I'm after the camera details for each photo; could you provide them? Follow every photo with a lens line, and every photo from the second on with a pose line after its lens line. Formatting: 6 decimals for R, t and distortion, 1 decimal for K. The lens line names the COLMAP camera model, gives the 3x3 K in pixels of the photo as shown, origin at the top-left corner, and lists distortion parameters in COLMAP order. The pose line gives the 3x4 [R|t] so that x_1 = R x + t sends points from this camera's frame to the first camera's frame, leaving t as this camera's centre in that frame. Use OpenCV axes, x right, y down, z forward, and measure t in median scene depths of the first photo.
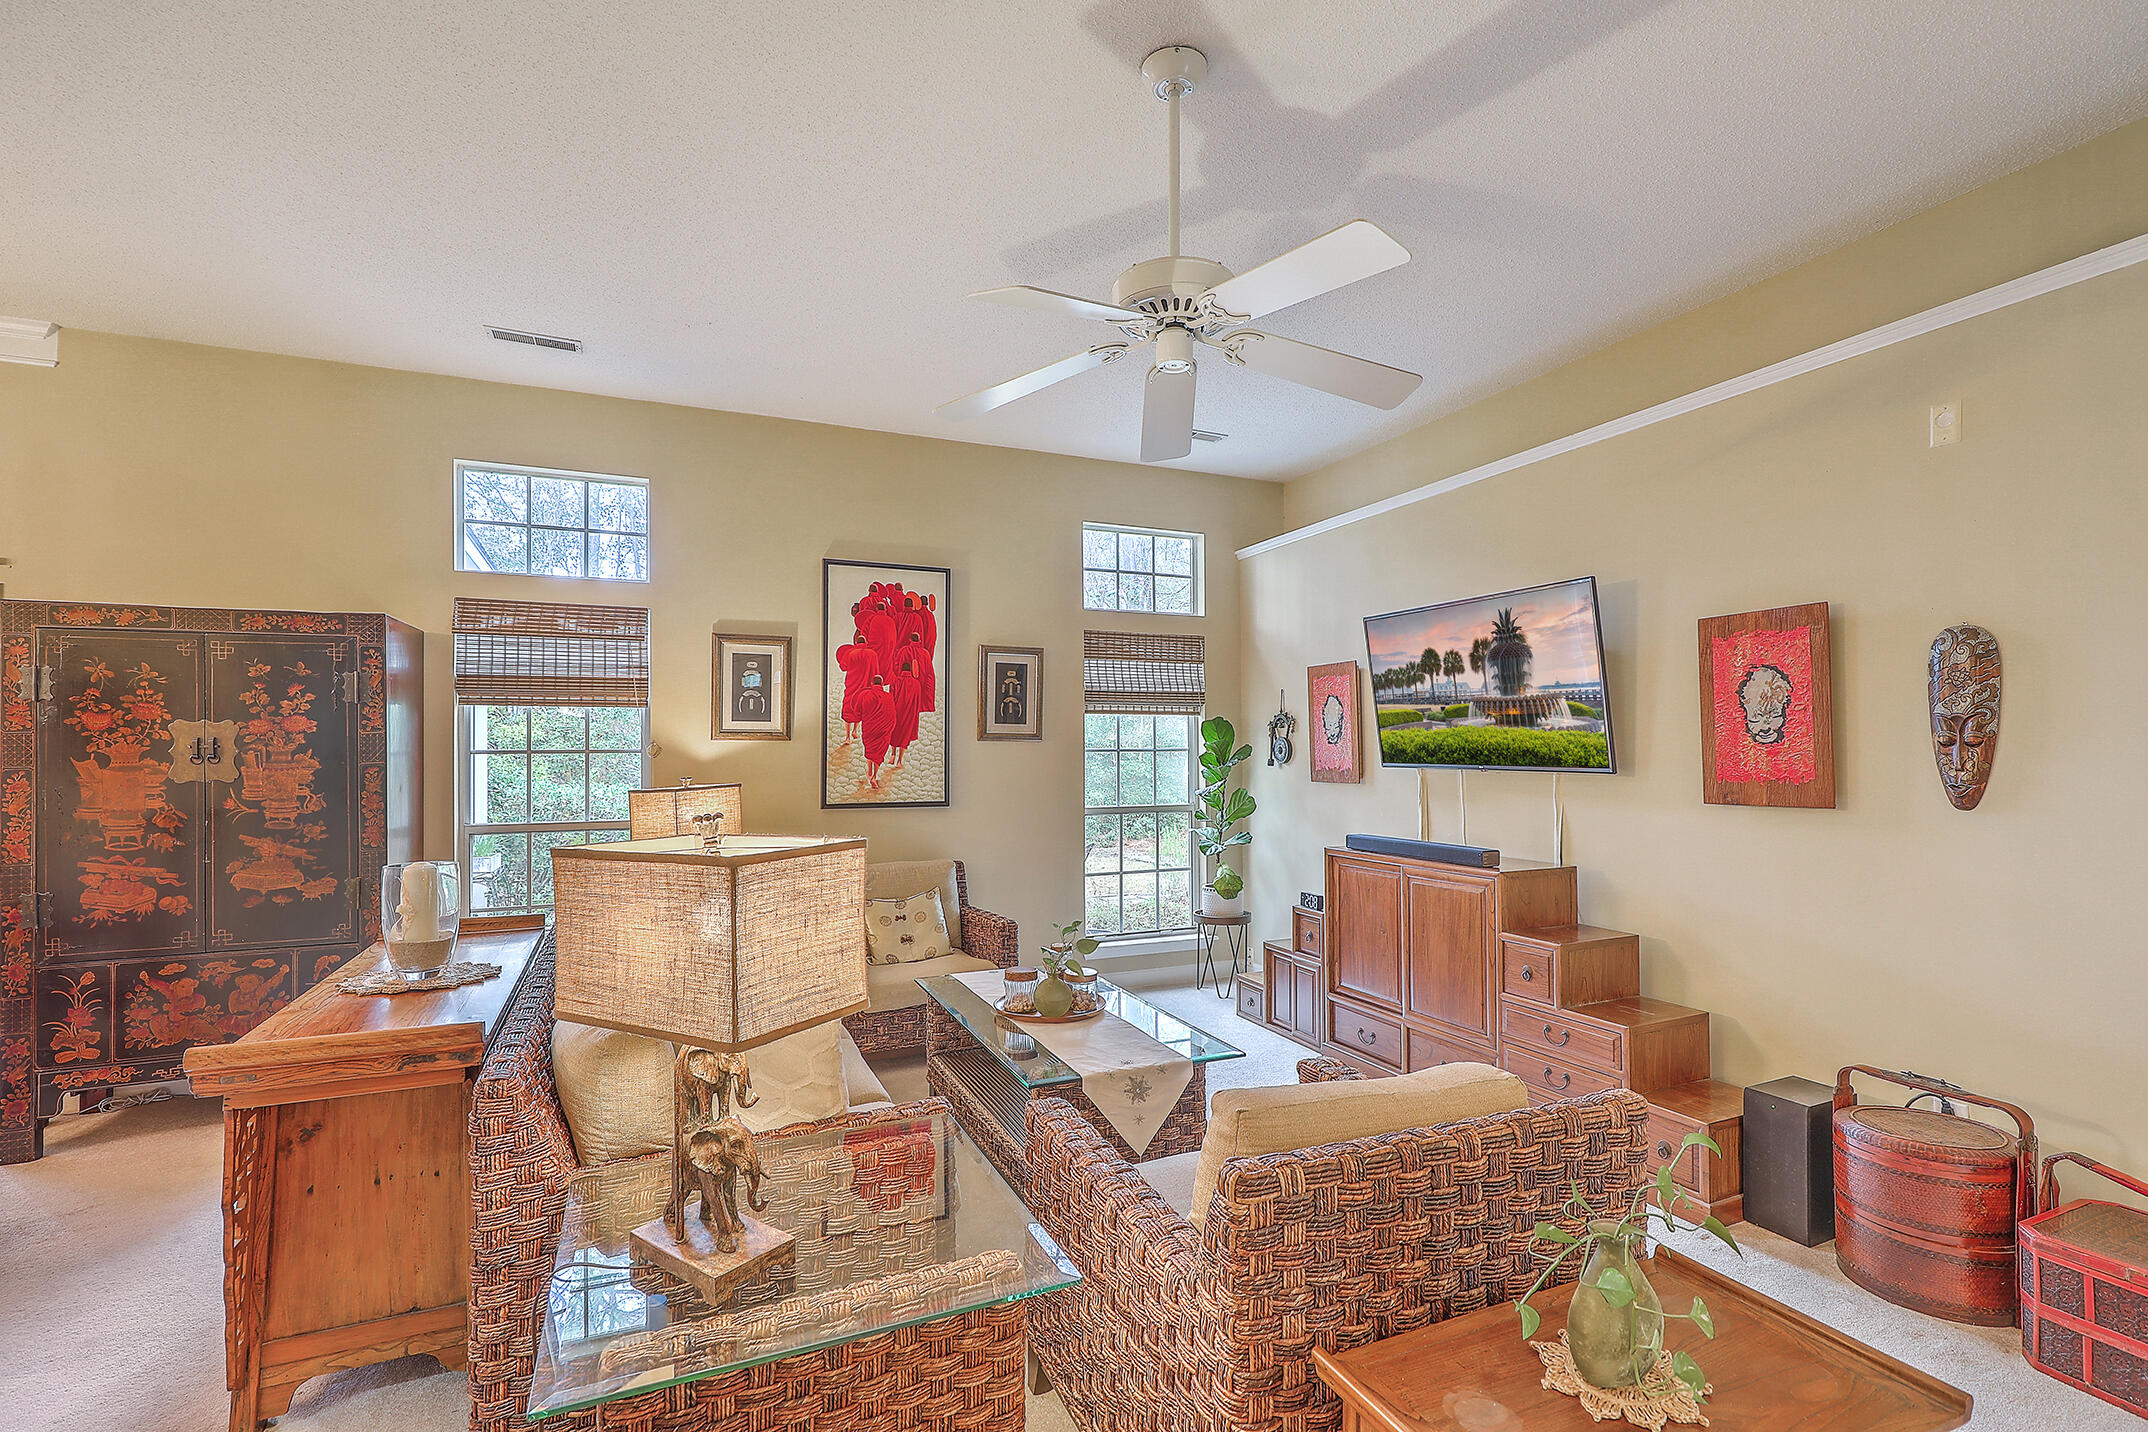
lens RADIAL K [[972.9, 0, 1084.4], [0, 972.9, 738.0], [0, 0, 1]] dist [0.003860, -0.001459]
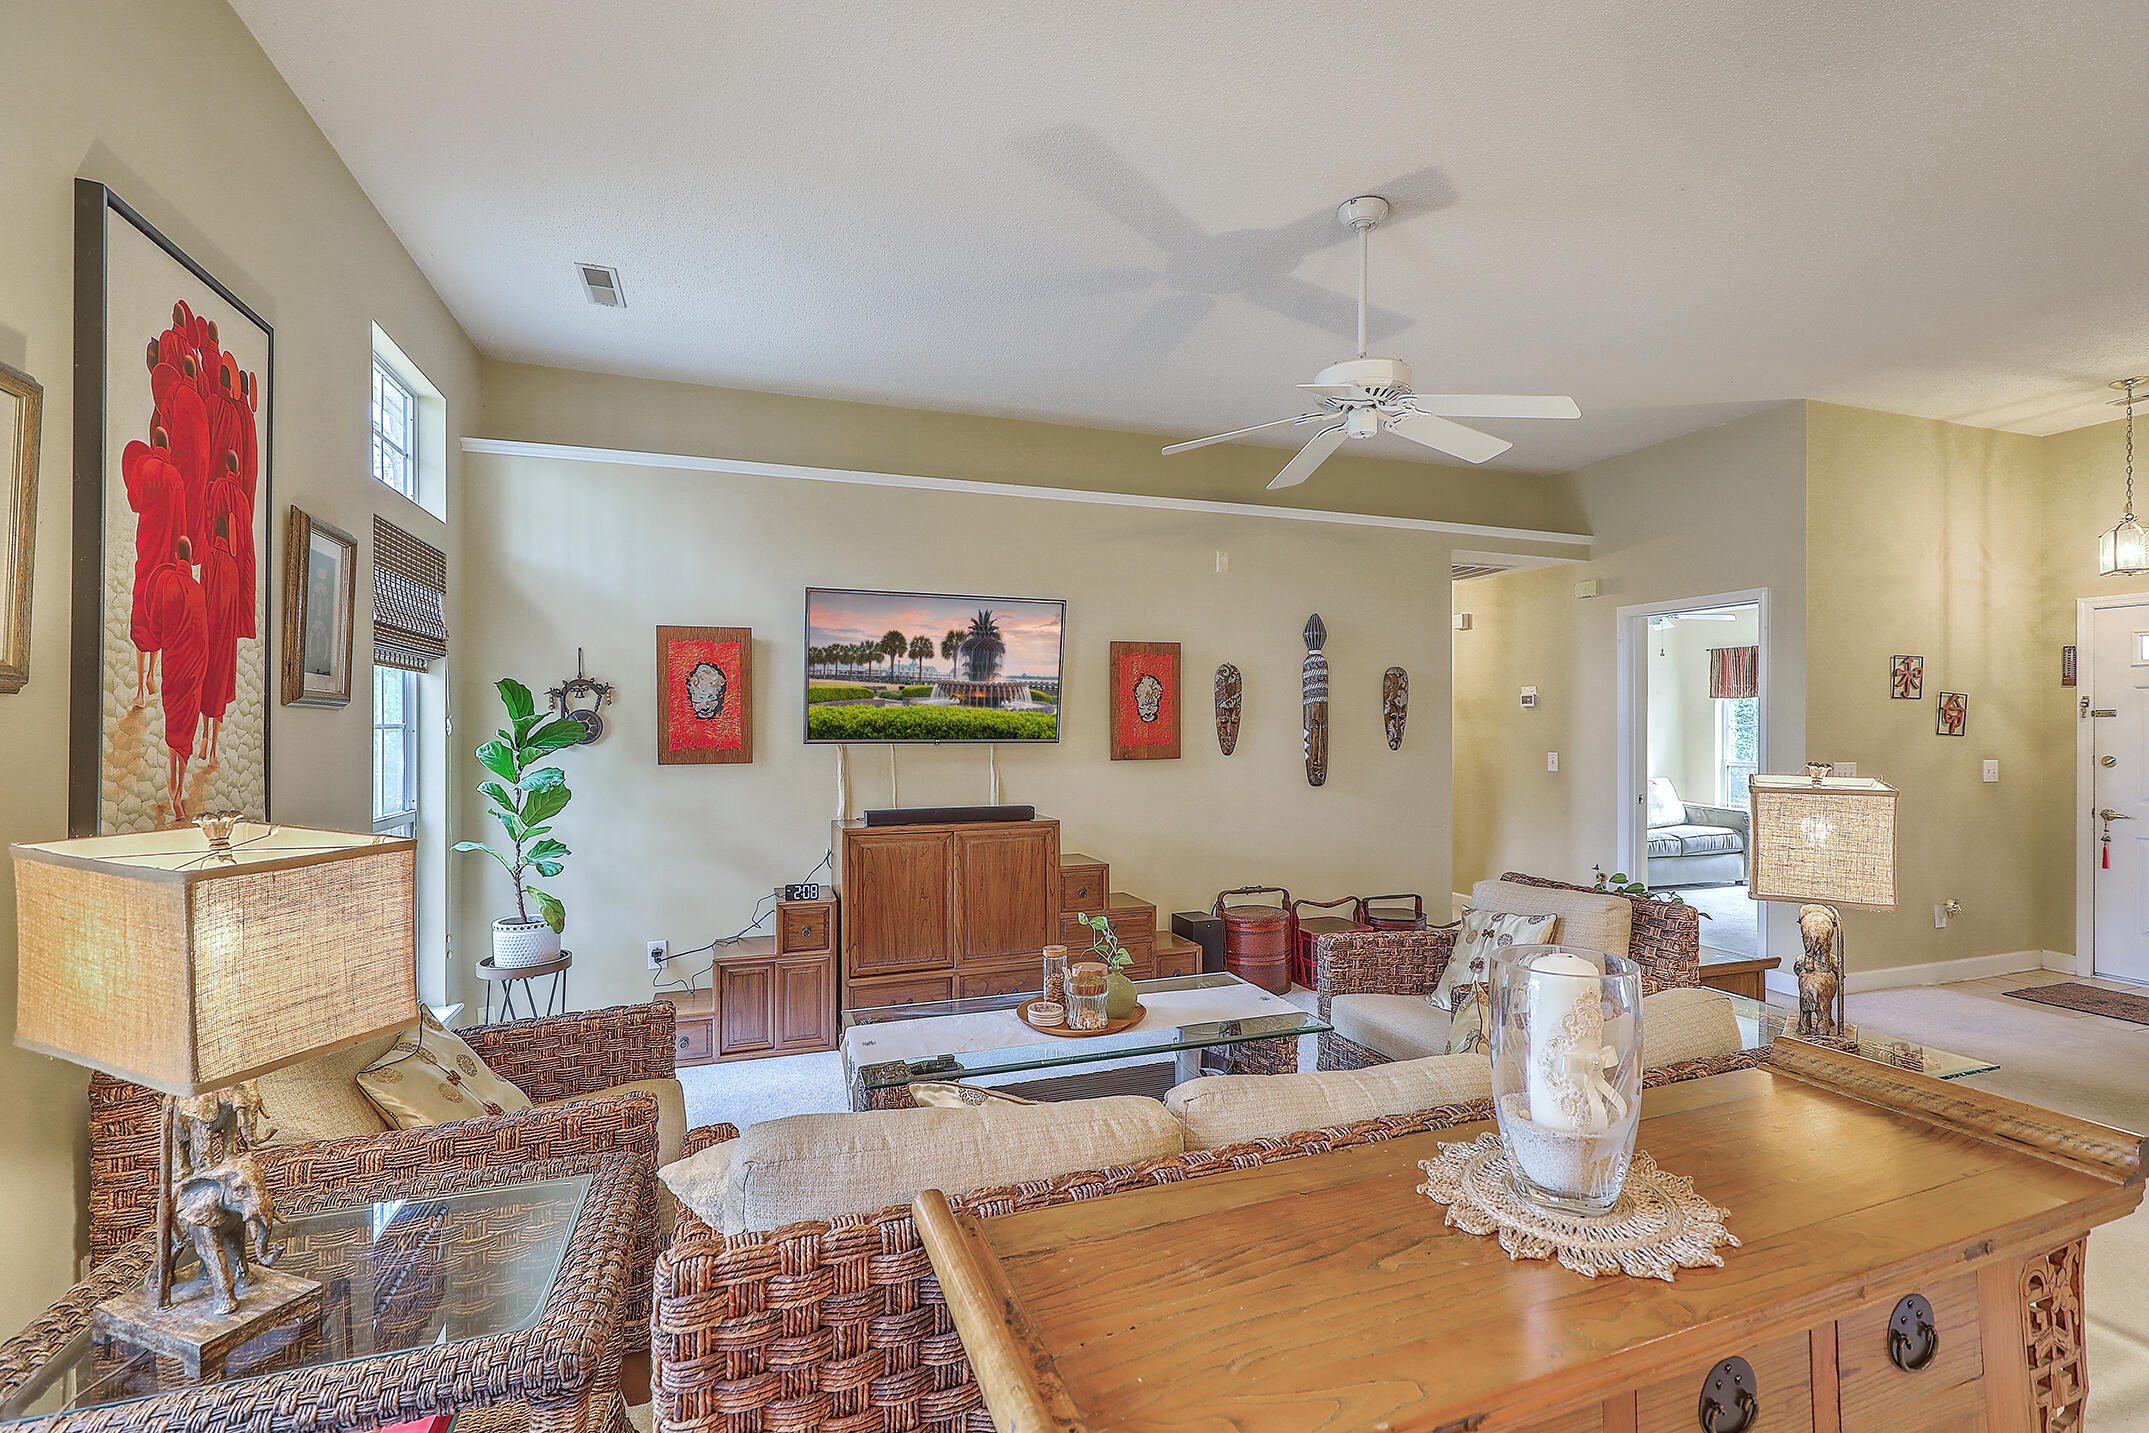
lens RADIAL K [[973.4, 0, 1077.5], [0, 973.4, 718.1], [0, 0, 1]] dist [0.003860, -0.001459]
pose [[0.069506, 0.009585, 0.997536, -0.667423], [-0.012891, 0.999879, -0.008710, 0.009805], [-0.997498, -0.012254, 0.069621, 0.691577]]
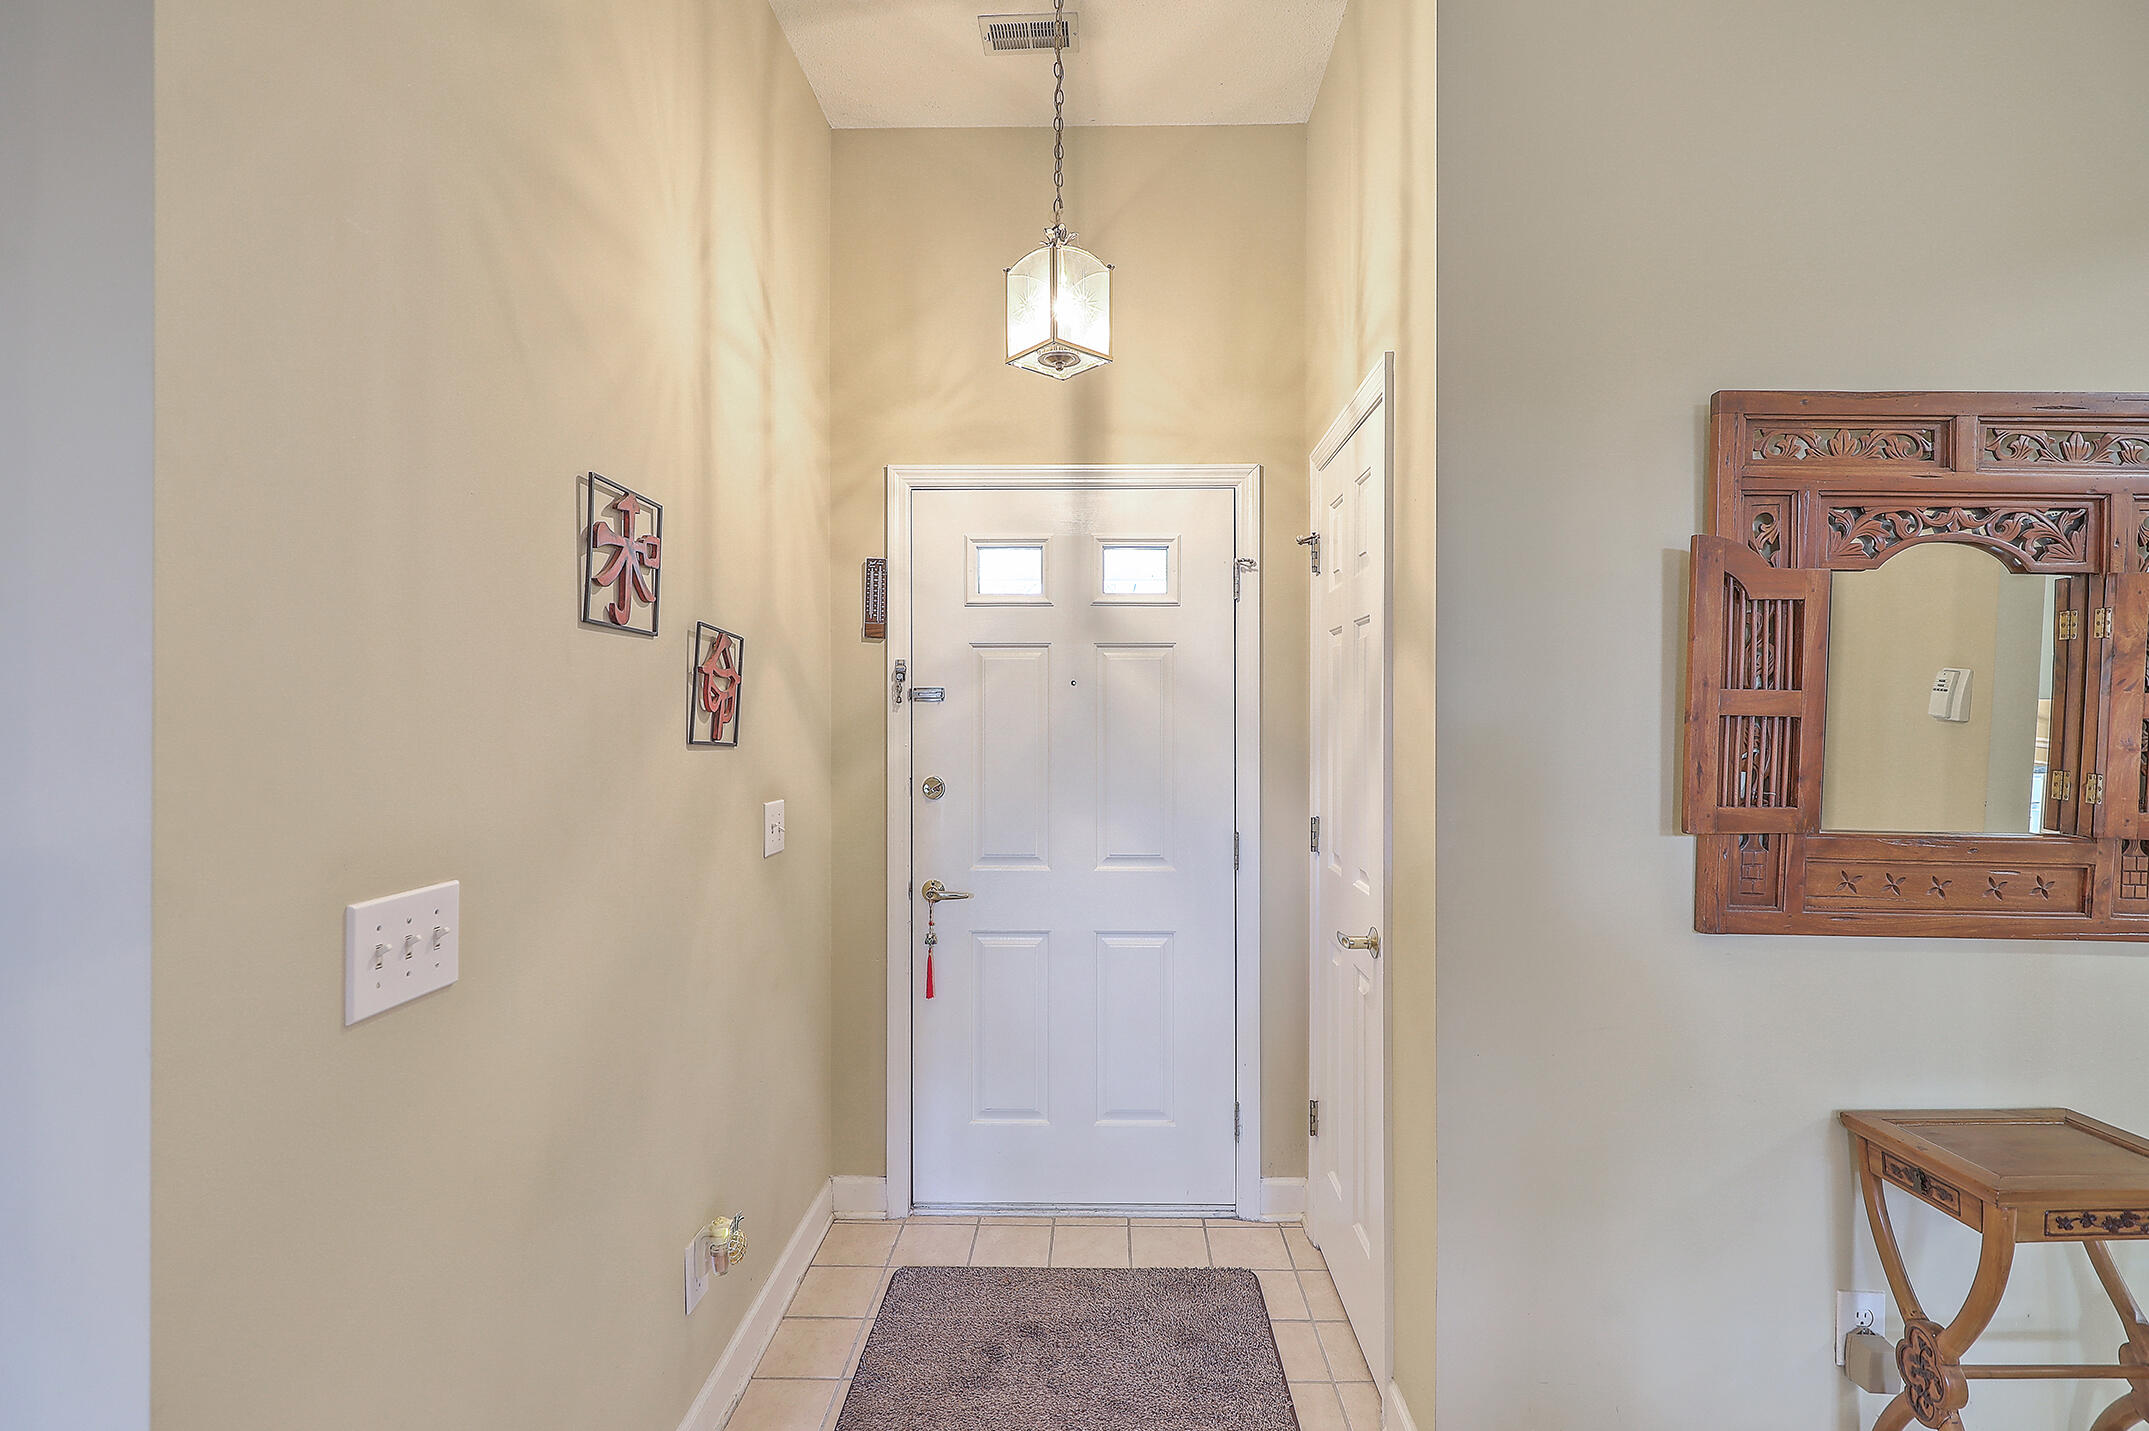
lens RADIAL K [[973.4, 0, 1075.6], [0, 973.4, 725.1], [0, 0, 1]] dist [0.003860, -0.001459]
pose [[-0.903247, 0.002129, 0.429116, 0.255537], [-0.000814, 0.999977, -0.006675, 0.000704], [-0.429121, -0.006379, -0.903225, 0.039229]]
